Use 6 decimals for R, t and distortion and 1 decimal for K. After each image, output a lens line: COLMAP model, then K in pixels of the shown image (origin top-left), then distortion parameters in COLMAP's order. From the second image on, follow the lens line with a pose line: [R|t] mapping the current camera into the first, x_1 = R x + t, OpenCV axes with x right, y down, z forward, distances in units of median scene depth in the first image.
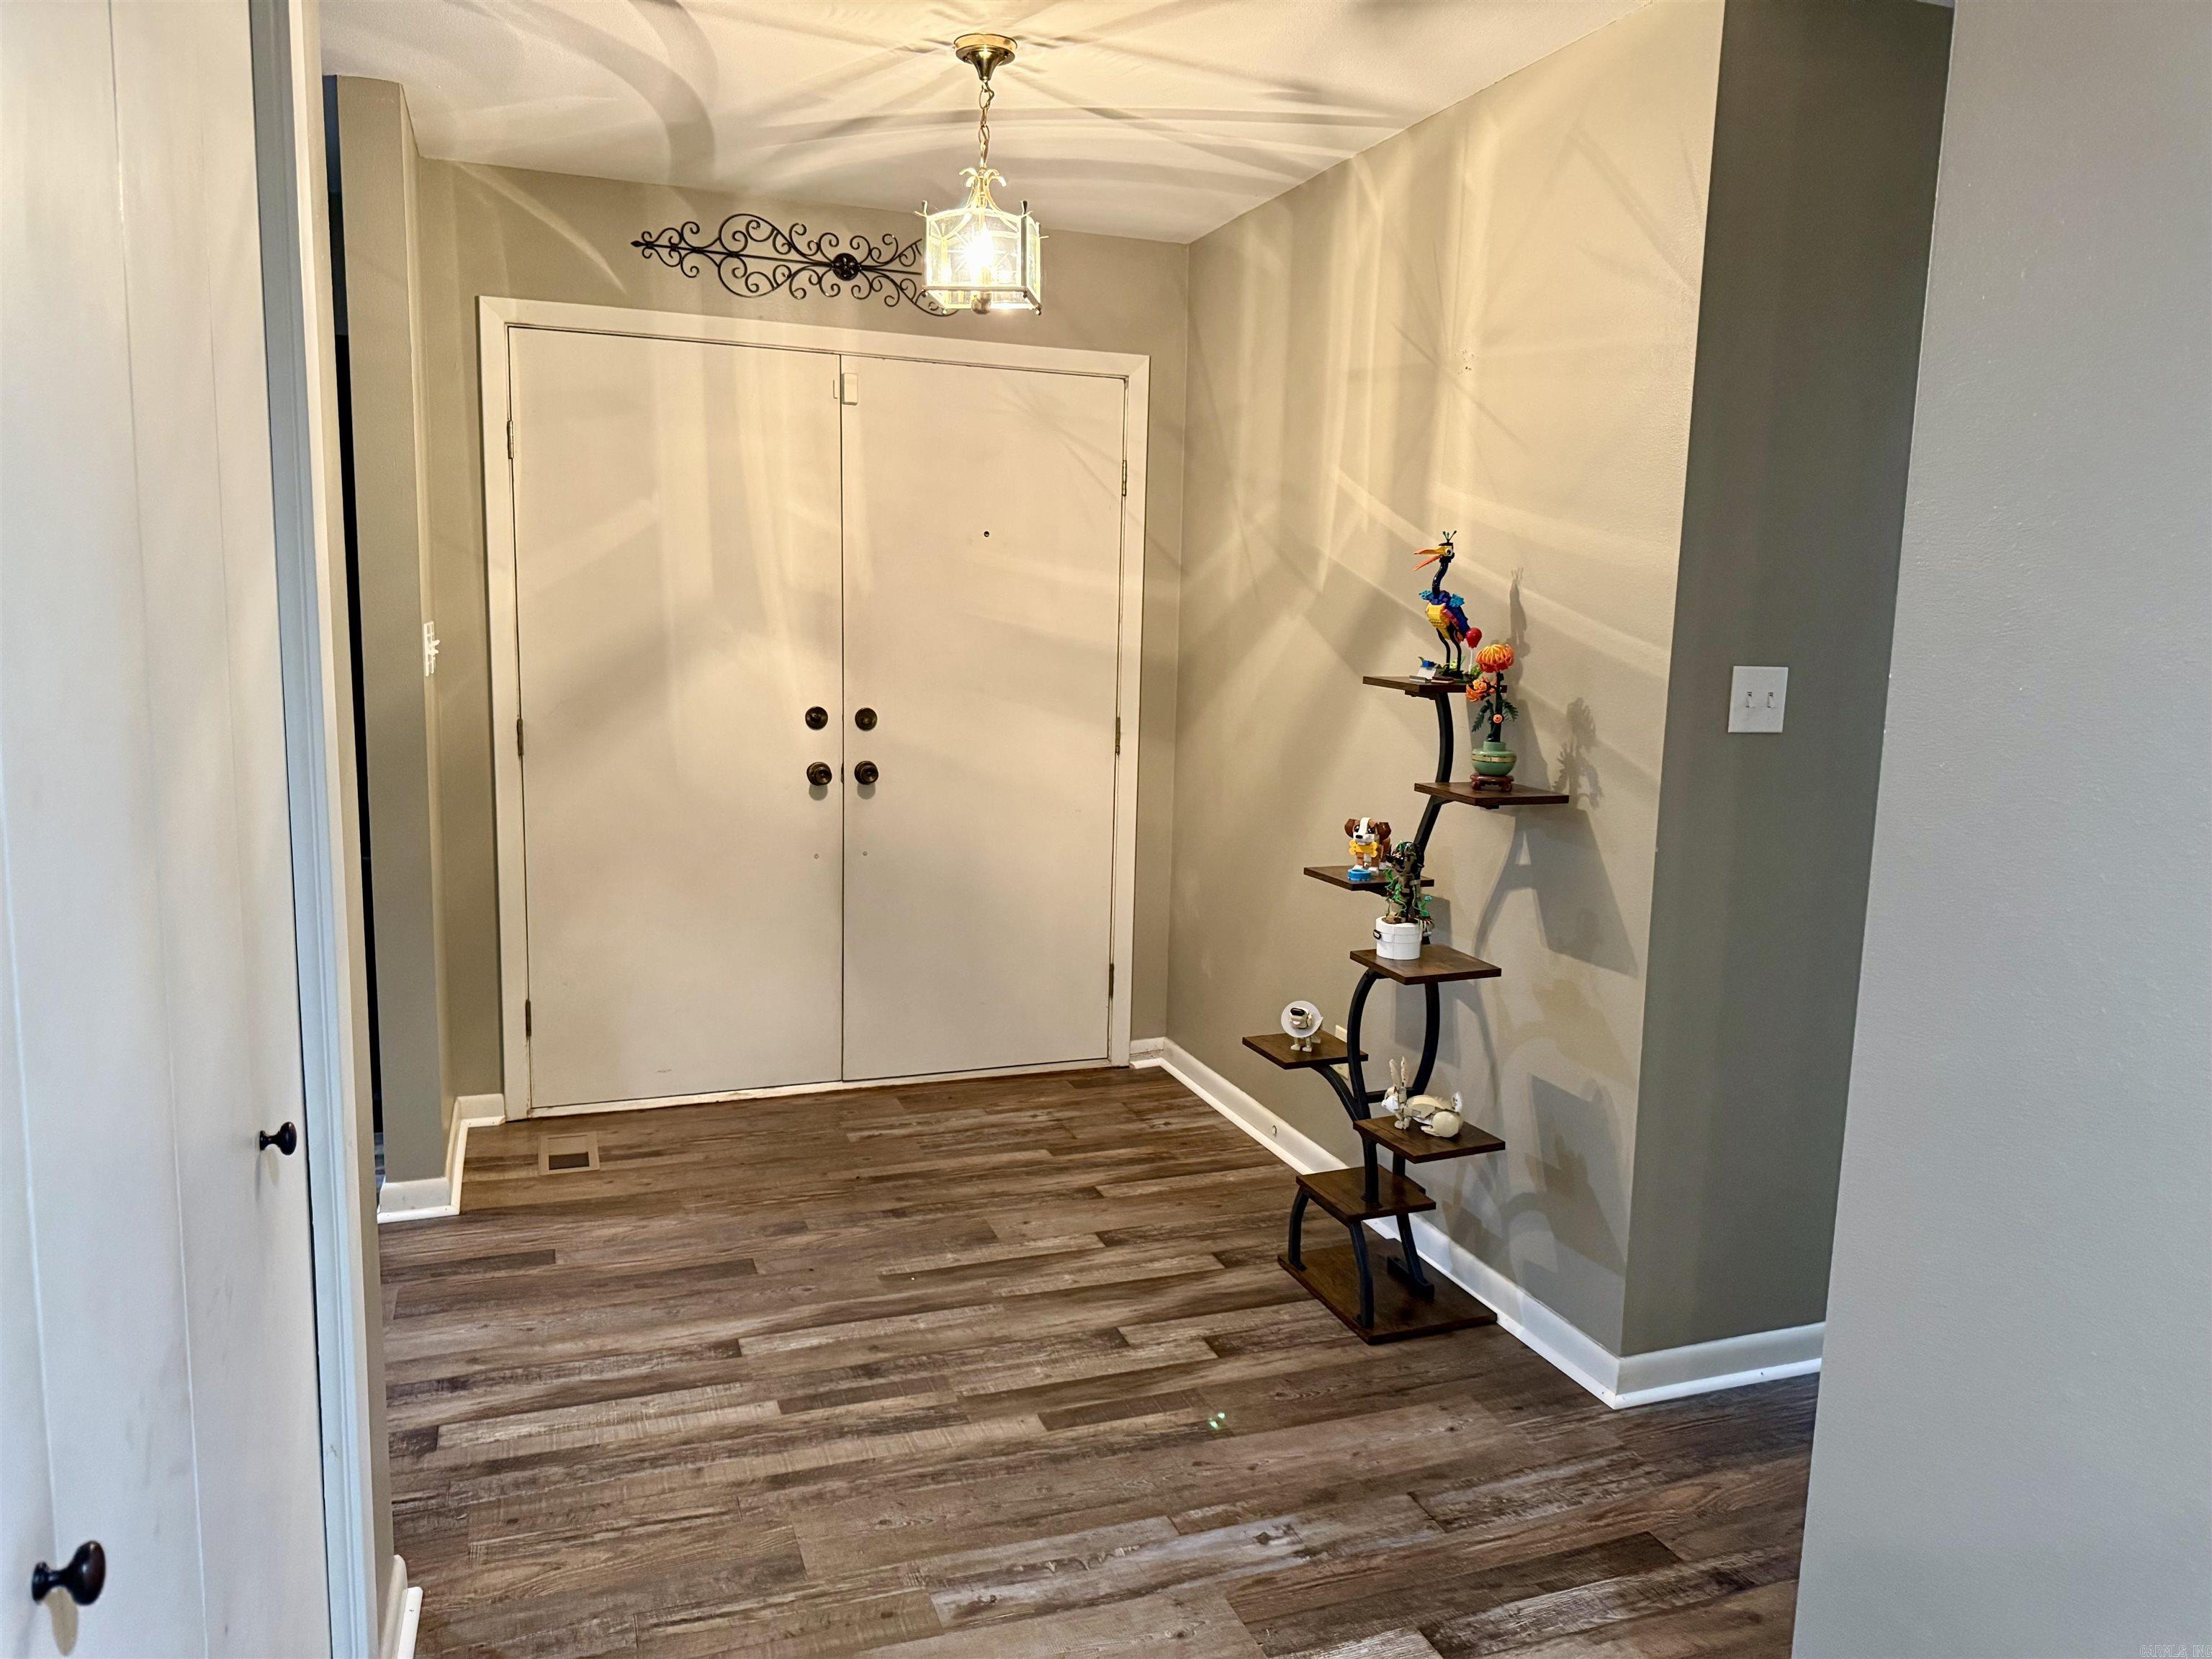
lens RADIAL K [[1568.3, 0, 1105.1], [0, 1568.3, 827.4], [0, 0, 1]] dist [0.065492, -0.056197]
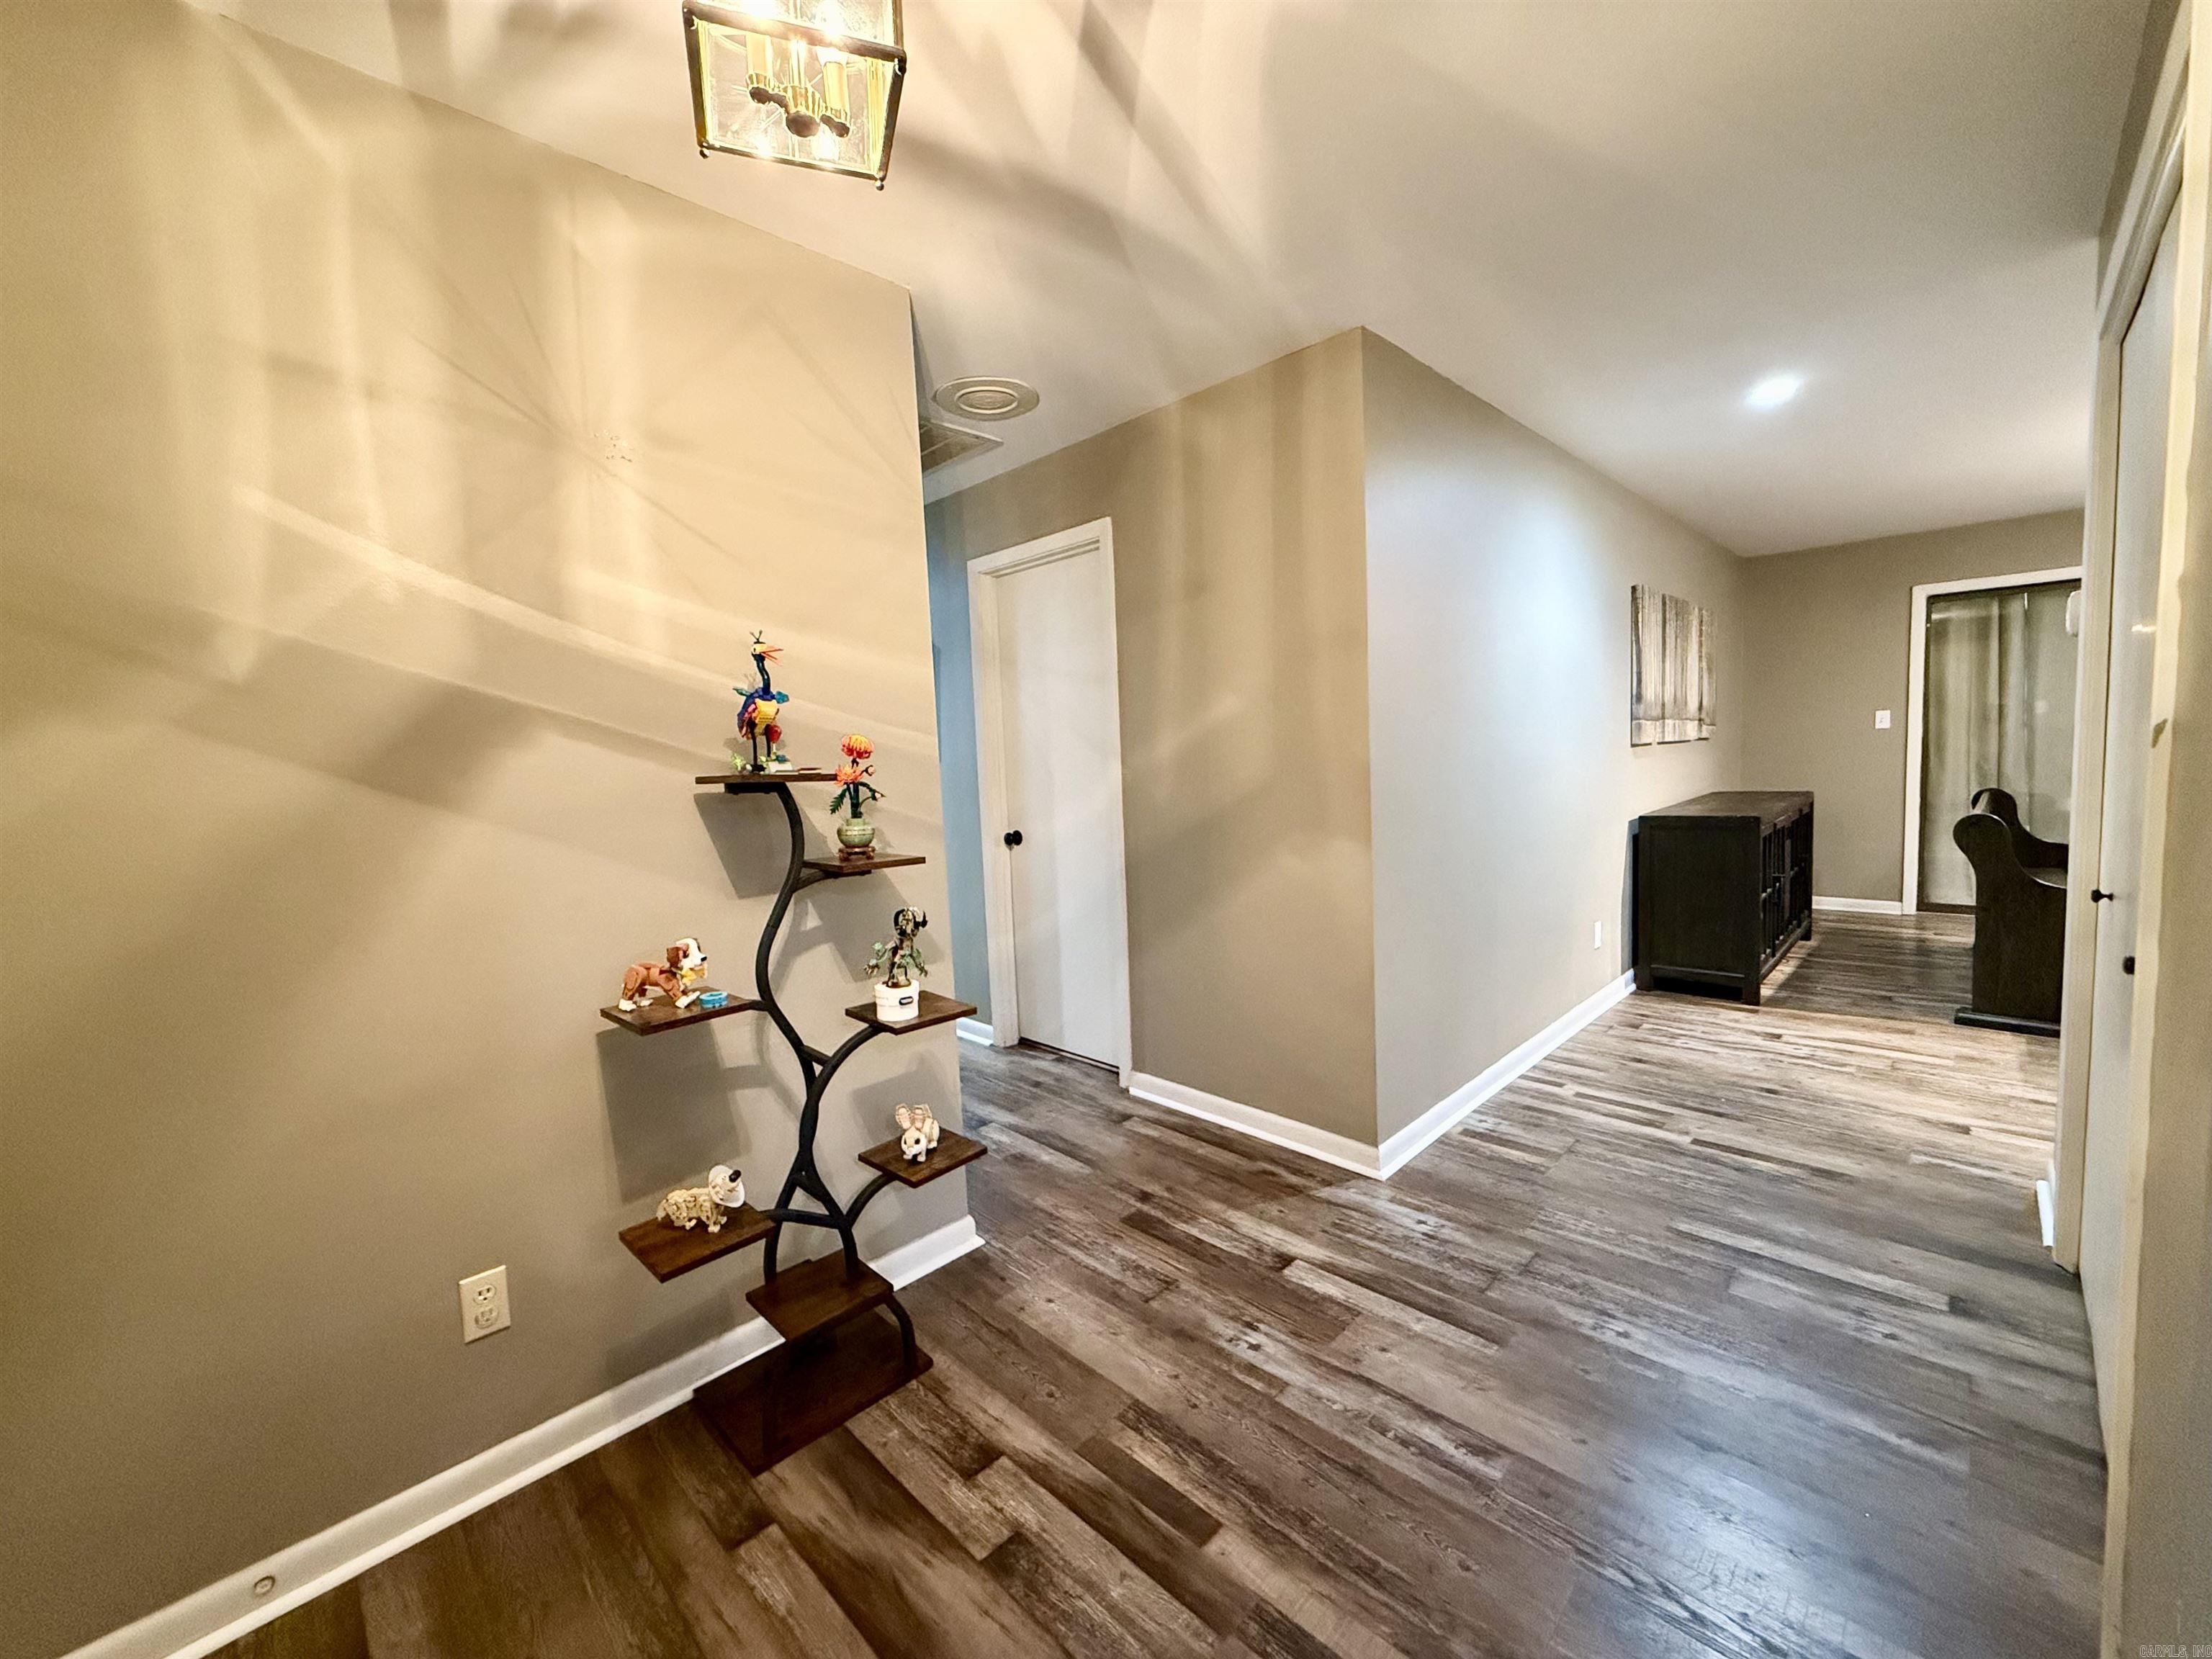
lens RADIAL K [[880.6, 0, 1102.1], [0, 880.6, 830.6], [0, 0, 1]] dist [0.001866, -0.001635]
pose [[-0.419415, -0.075902, 0.904616, -0.461459], [0.170836, 0.972095, 0.160770, -0.128638], [-0.891575, 0.221971, -0.394745, 1.192254]]
